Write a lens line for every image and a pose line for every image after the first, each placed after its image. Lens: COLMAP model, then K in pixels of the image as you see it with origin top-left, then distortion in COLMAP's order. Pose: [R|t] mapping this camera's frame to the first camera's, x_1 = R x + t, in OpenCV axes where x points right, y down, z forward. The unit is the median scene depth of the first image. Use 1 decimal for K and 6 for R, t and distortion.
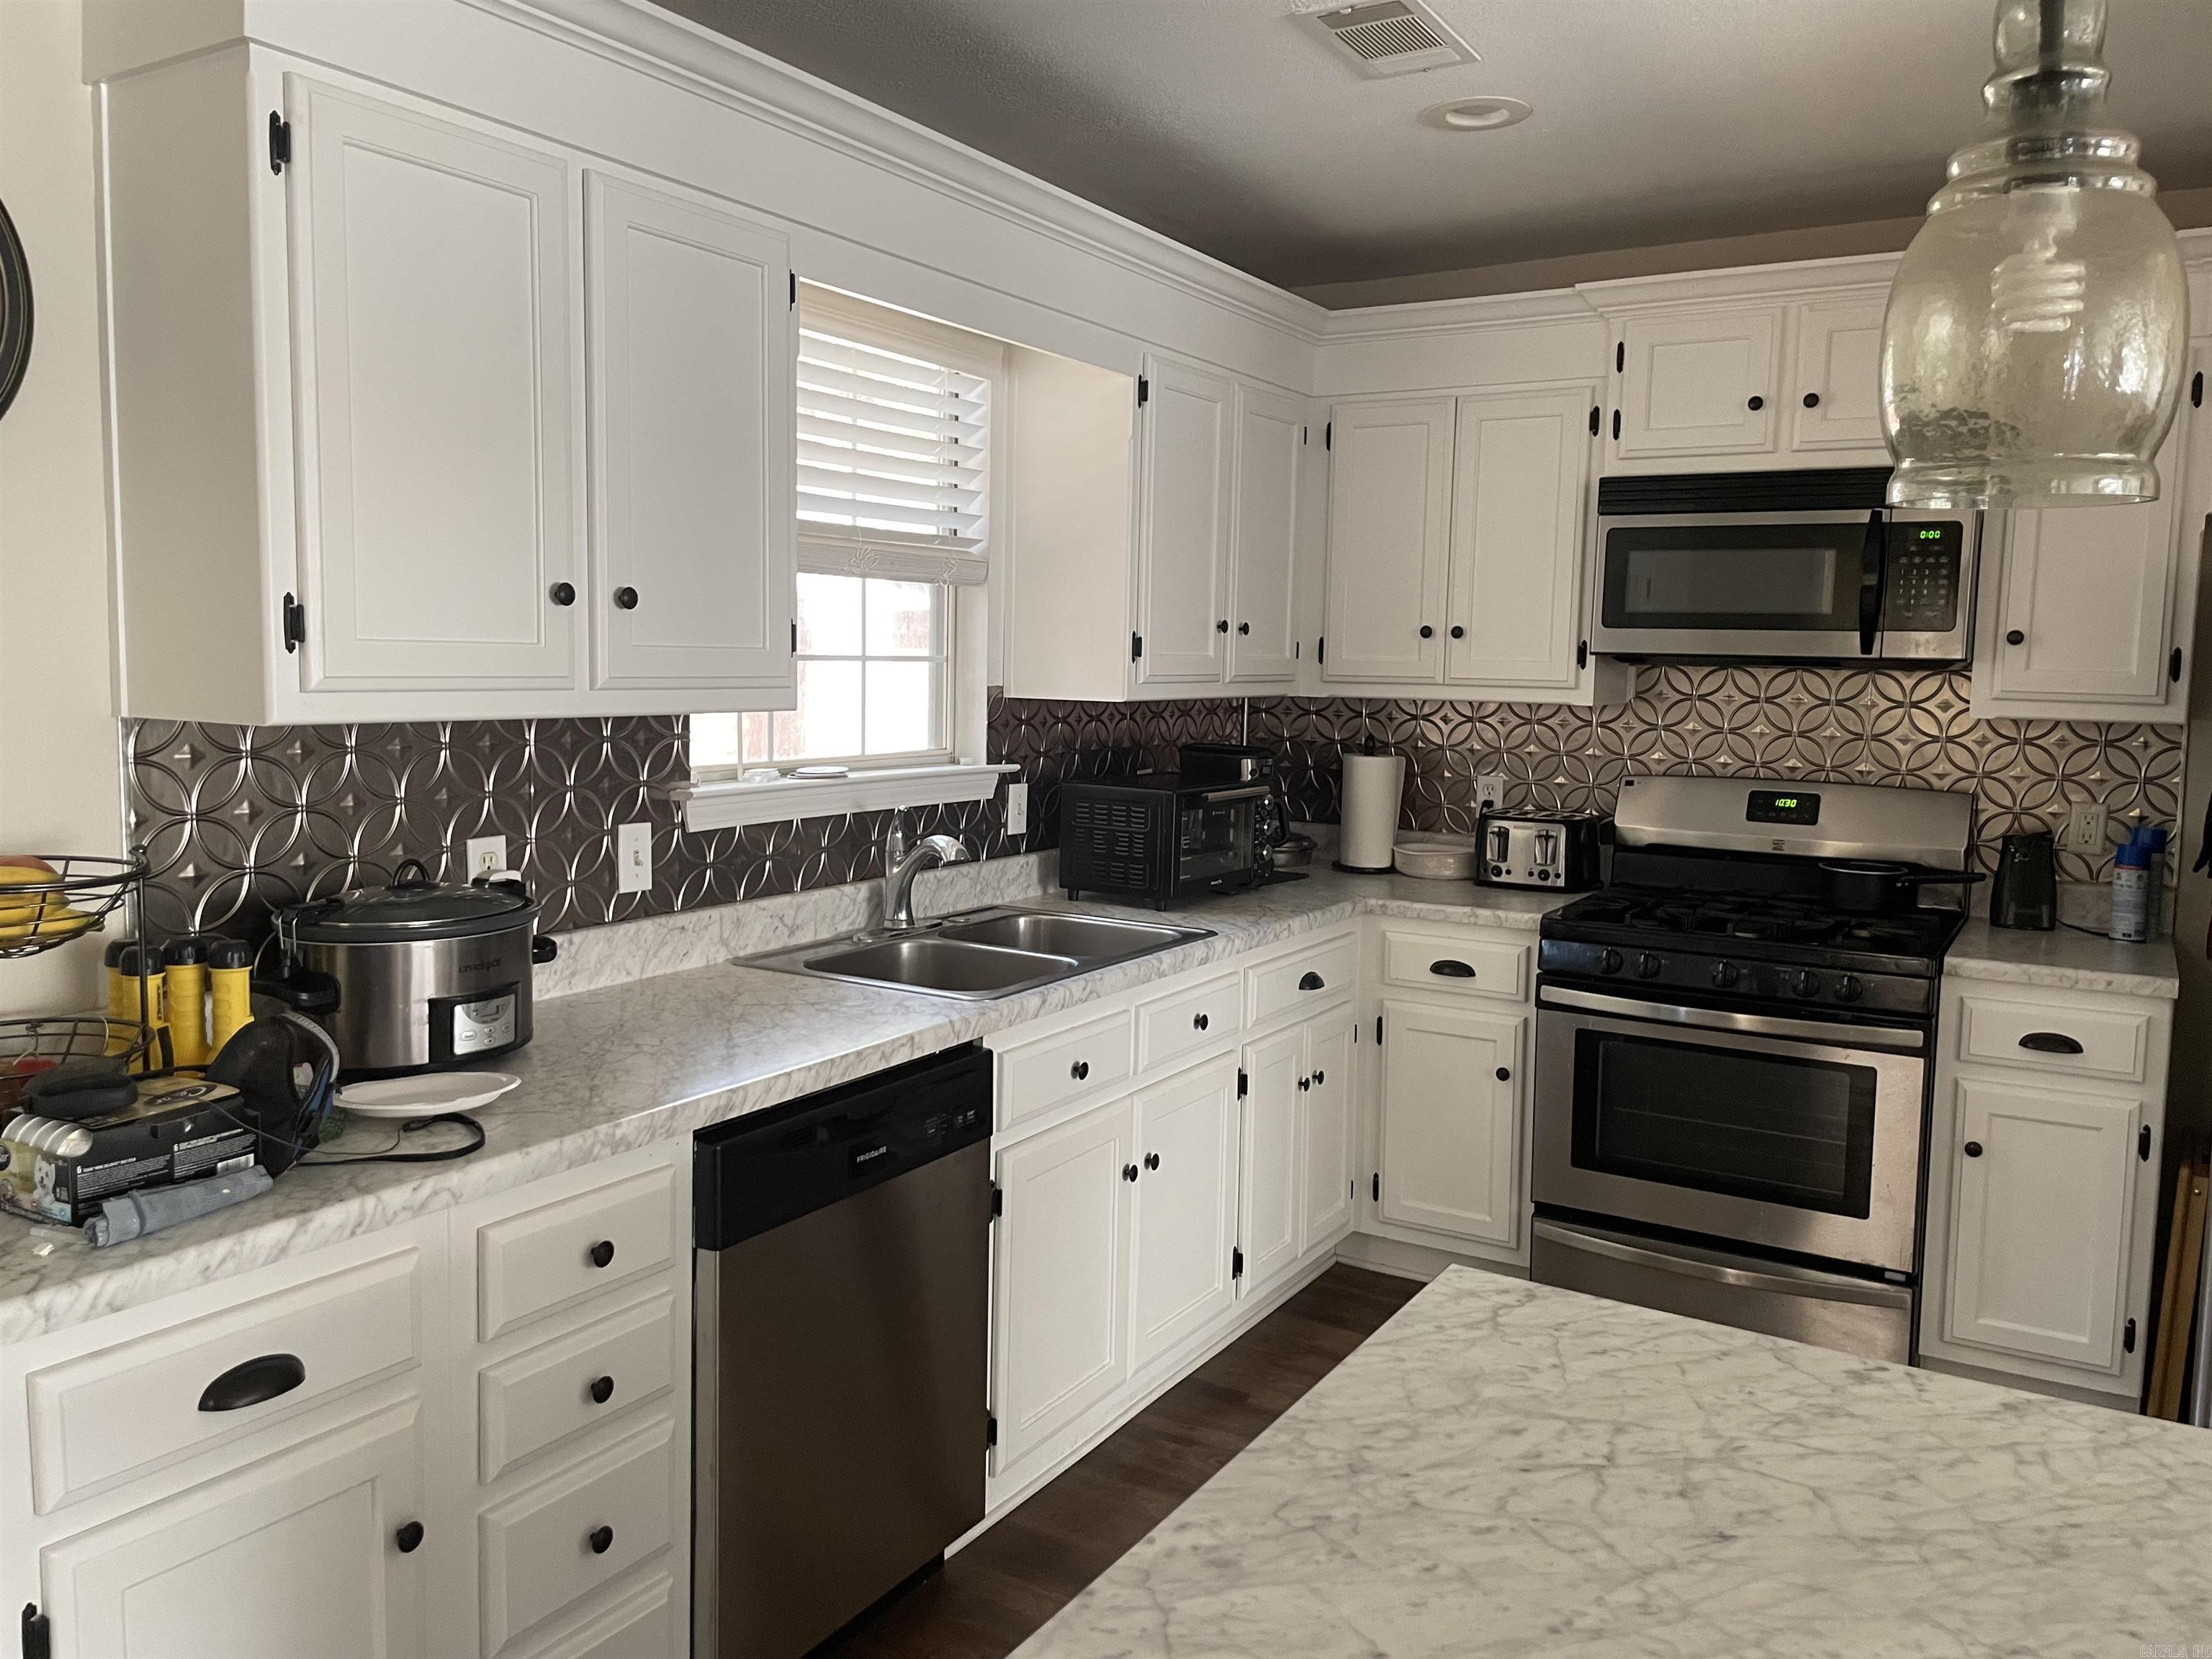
lens RADIAL K [[1682.6, 0, 1084.5], [0, 1682.6, 814.5], [0, 0, 1]] dist [0.061423, -0.065293]
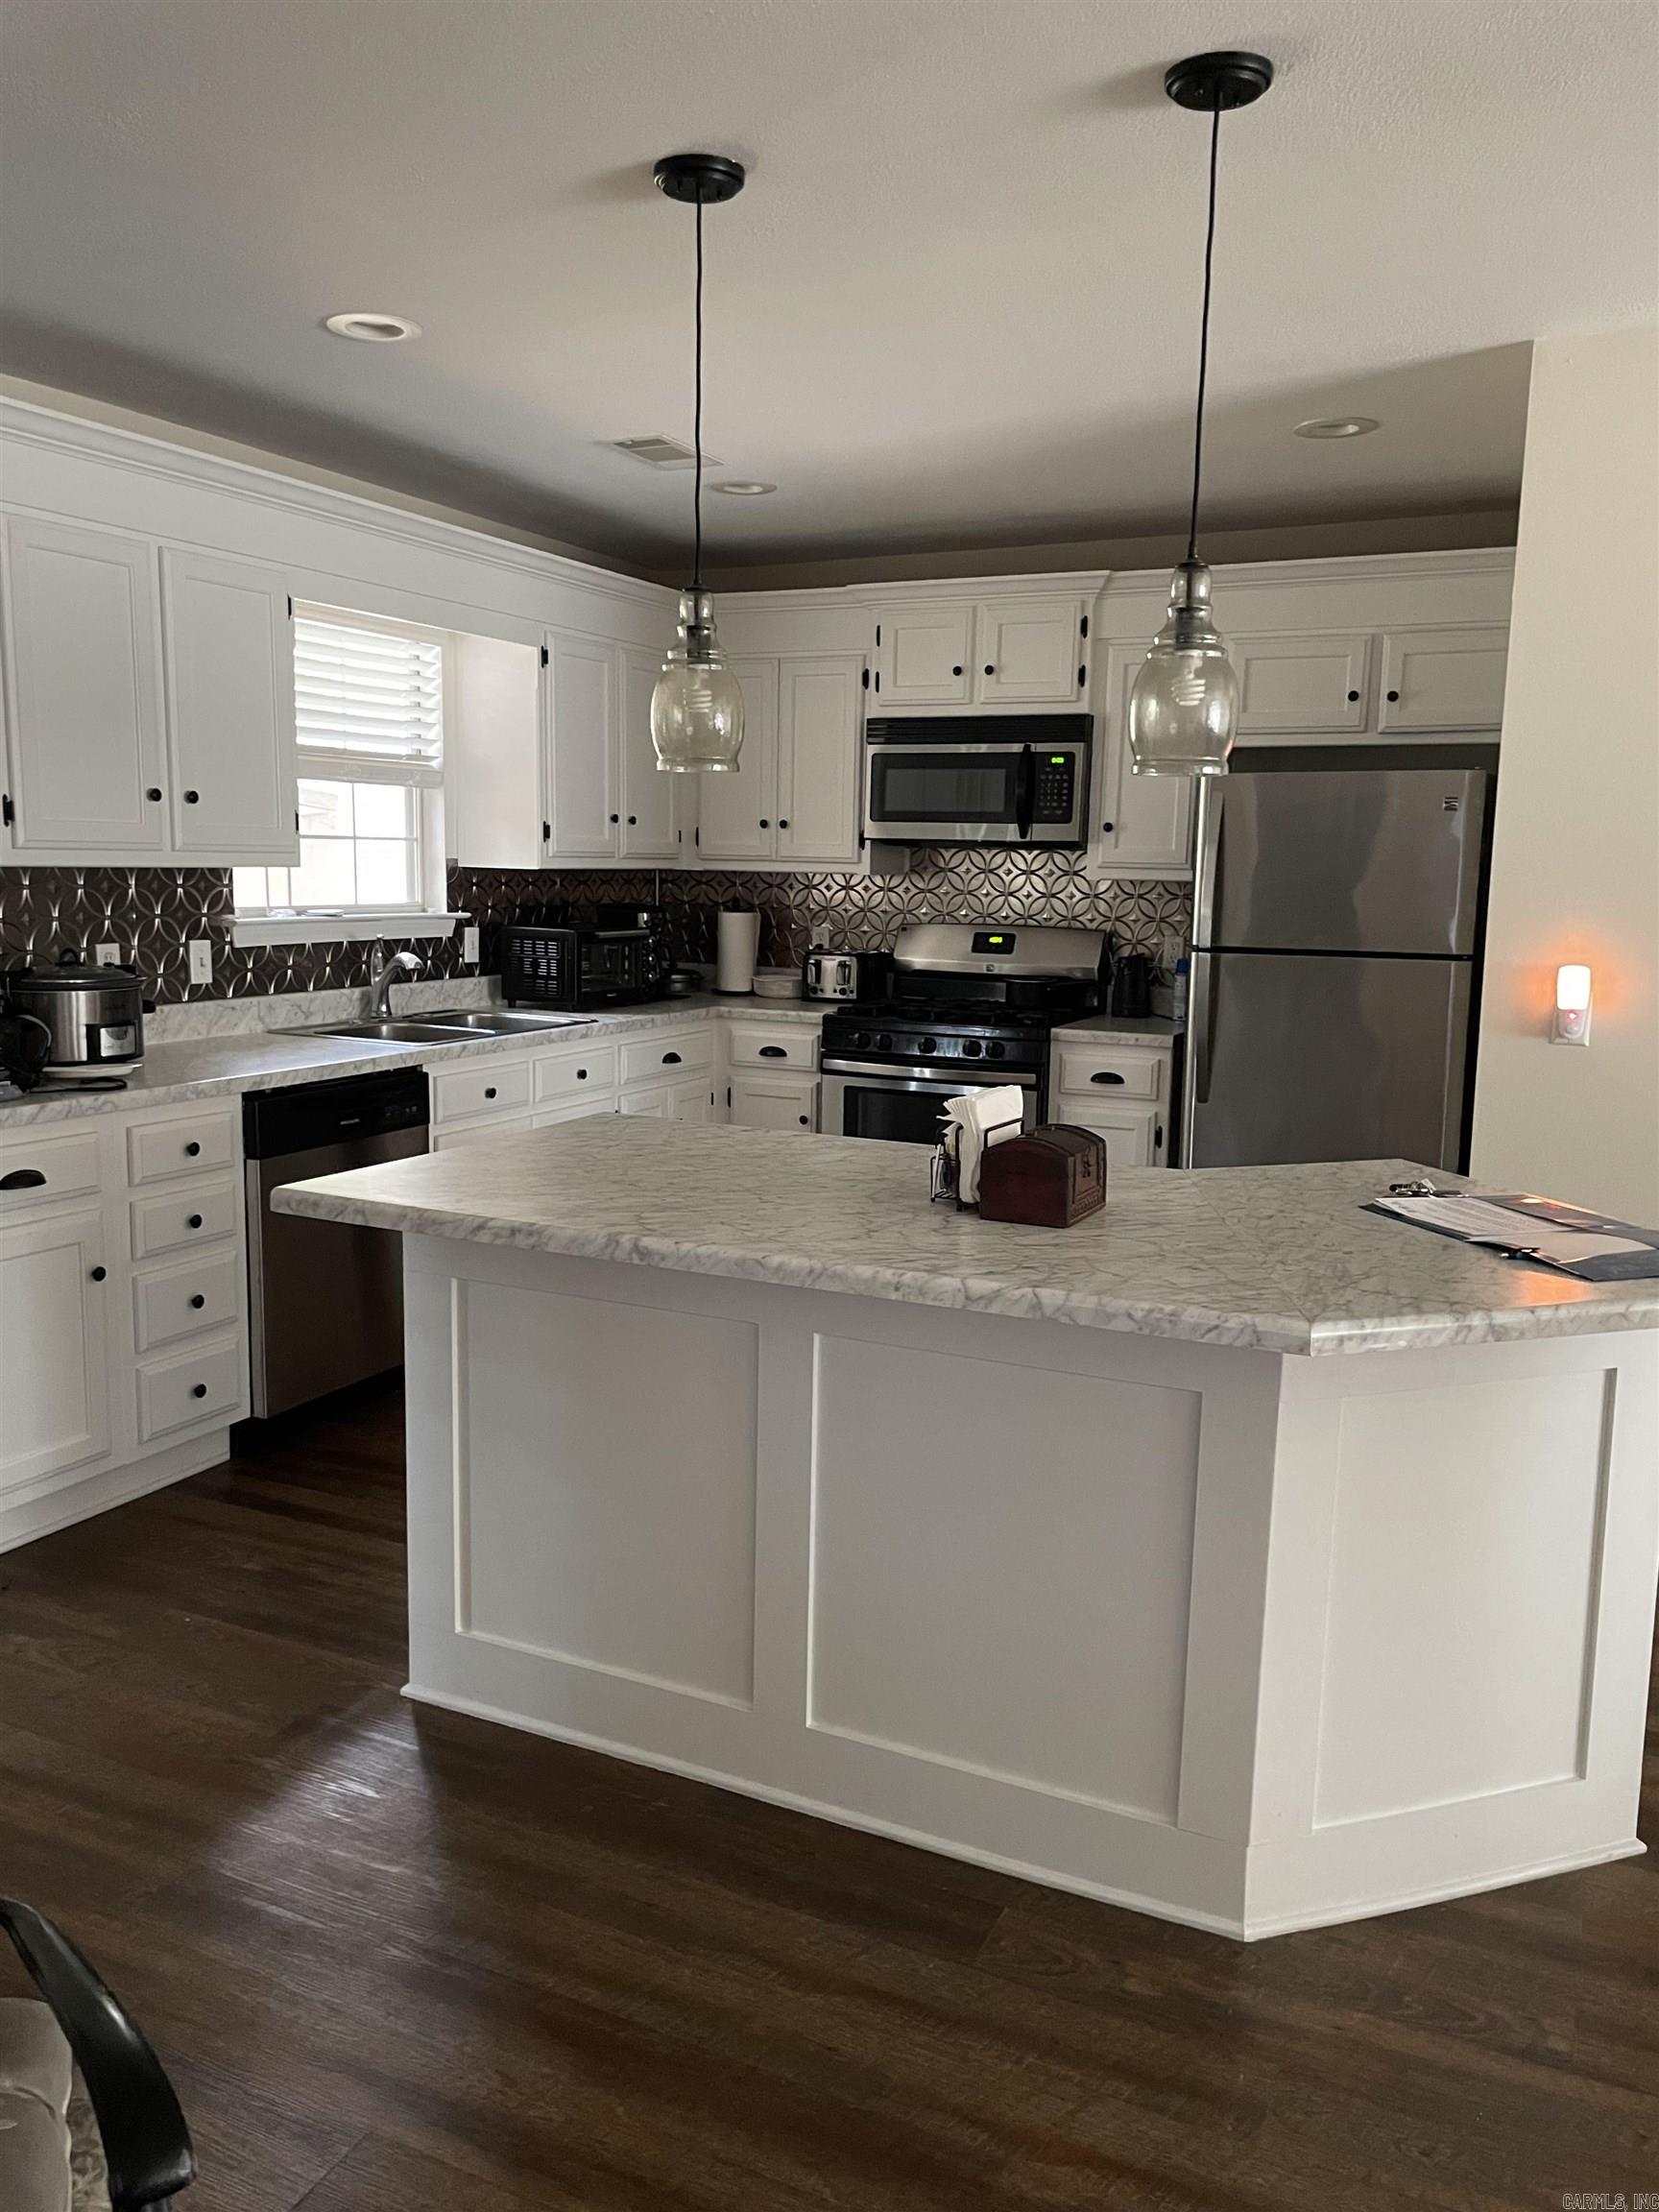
lens RADIAL K [[1682.6, 0, 829.0], [0, 1682.6, 1114.7], [0, 0, 1]] dist [0.061423, -0.065293]
pose [[0.994747, -0.015550, 0.101179, 0.128153], [0.009586, 0.998202, 0.059167, 0.065063], [-0.101917, -0.057887, 0.993107, -0.527681]]
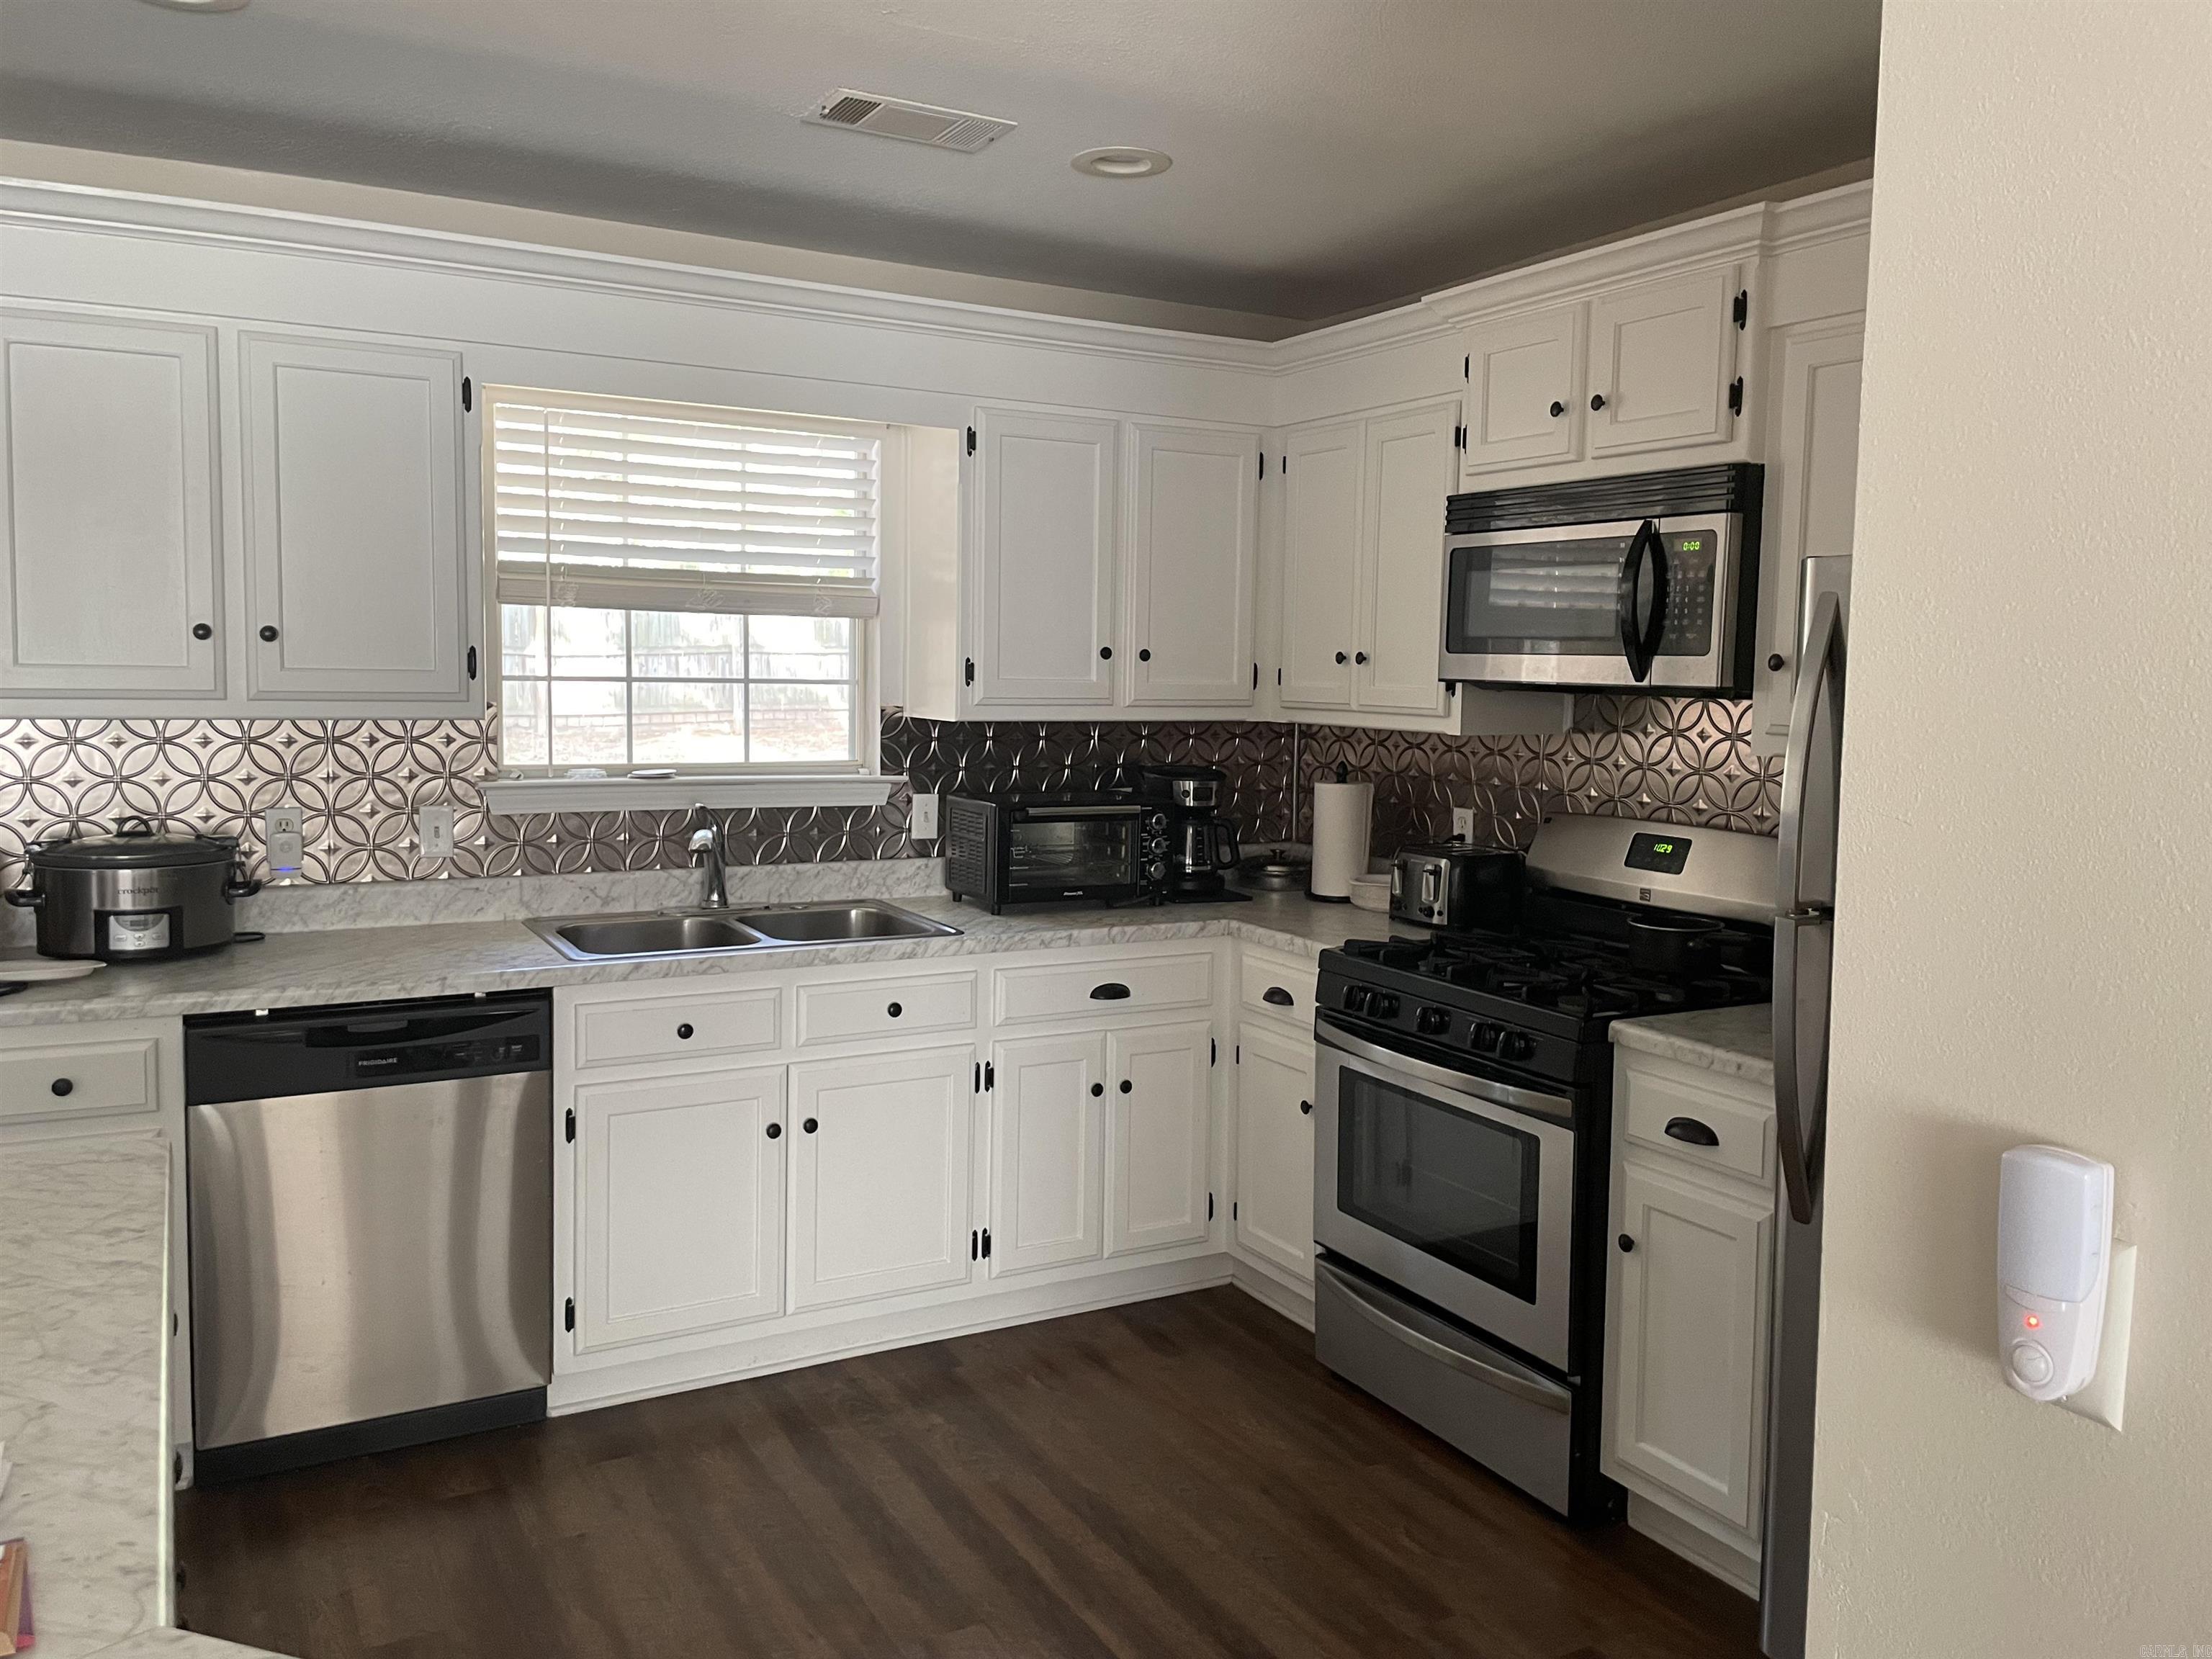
lens RADIAL K [[1682.6, 0, 1088.4], [0, 1682.6, 792.2], [0, 0, 1]] dist [0.061423, -0.065293]
pose [[0.869070, 0.035384, -0.493423, 0.663882], [-0.050251, 0.998594, -0.016898, -0.006653], [0.492131, 0.039480, 0.869626, 0.088083]]
